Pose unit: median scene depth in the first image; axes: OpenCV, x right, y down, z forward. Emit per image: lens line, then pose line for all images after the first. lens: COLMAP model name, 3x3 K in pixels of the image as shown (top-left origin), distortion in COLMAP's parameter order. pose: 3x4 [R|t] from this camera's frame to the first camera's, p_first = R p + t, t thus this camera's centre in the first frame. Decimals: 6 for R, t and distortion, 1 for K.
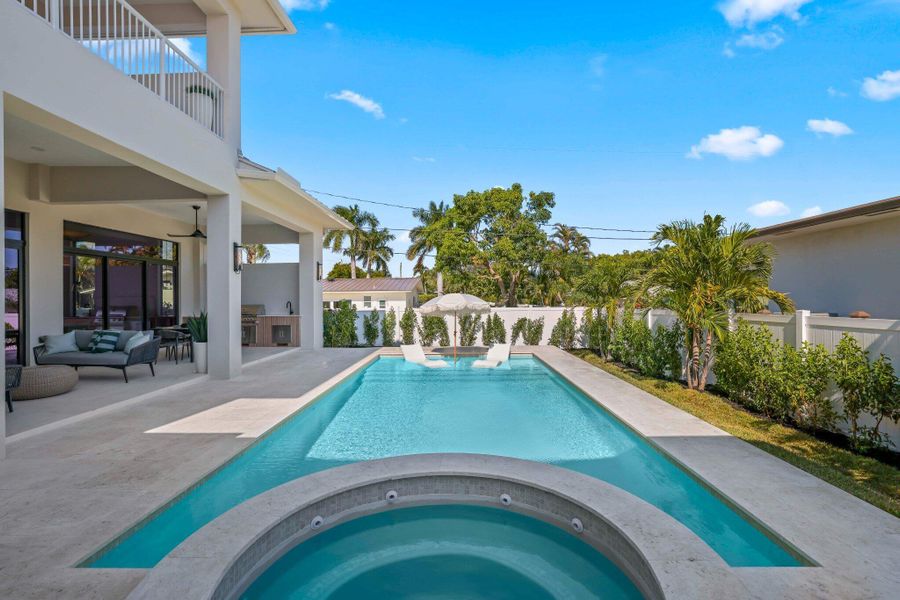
lens RADIAL K [[412.4, 0, 450.0], [0, 412.4, 300.0], [0, 0, 1]] dist [-0.046020, 0.025095]
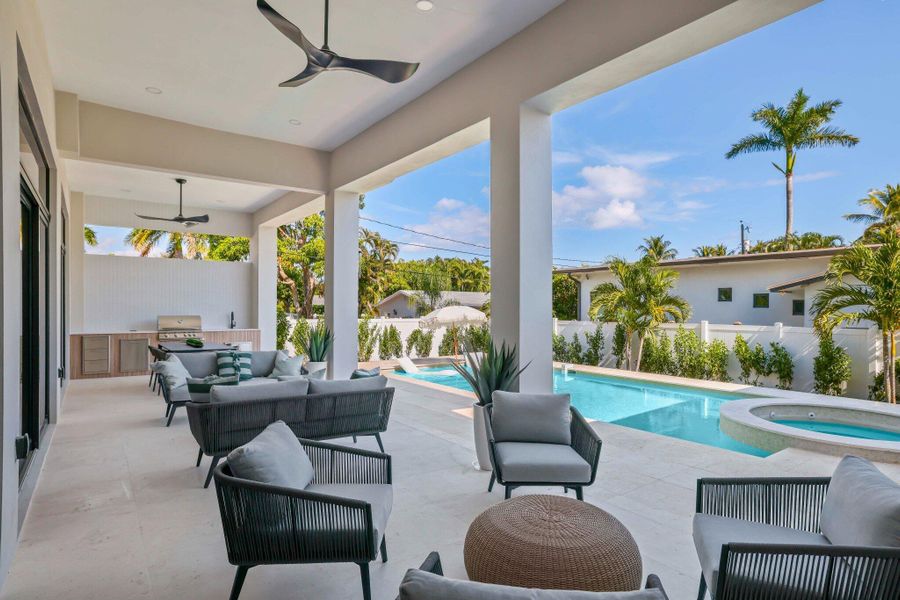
lens RADIAL K [[493.3, 0, 453.3], [0, 493.3, 303.9], [0, 0, 1]] dist [0.015278, 0.001320]
pose [[0.785598, 0.017492, 0.618490, -0.619858], [-0.012132, 0.999844, -0.012868, -0.003548], [-0.618619, 0.002605, 0.785687, 0.010193]]
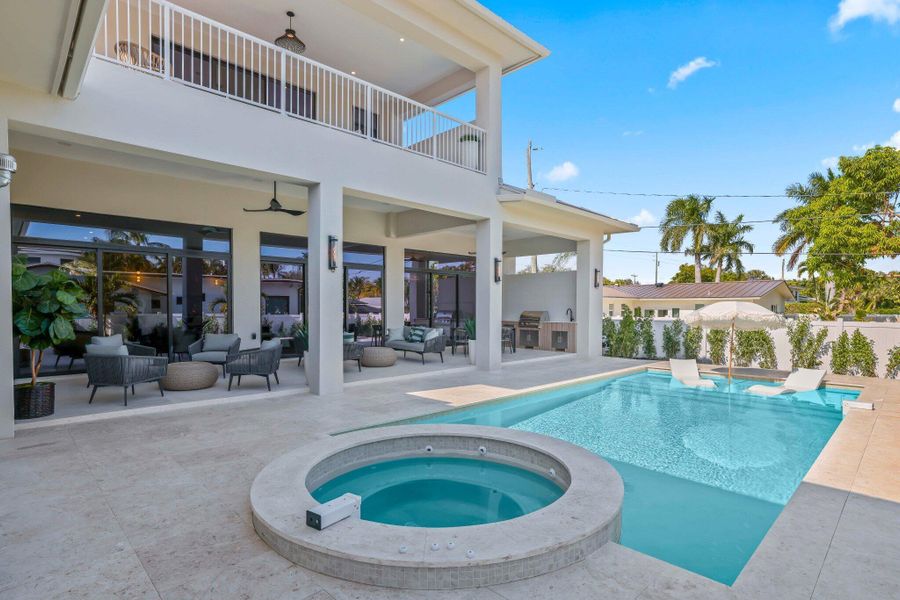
lens RADIAL K [[467.0, 0, 454.7], [0, 467.0, 318.3], [0, 0, 1]] dist [-0.007069, -0.000416]
pose [[0.722551, 0.027962, -0.690752, 0.203217], [-0.012506, 0.999547, 0.027381, -0.000277], [0.691204, -0.011146, 0.722573, -0.044287]]
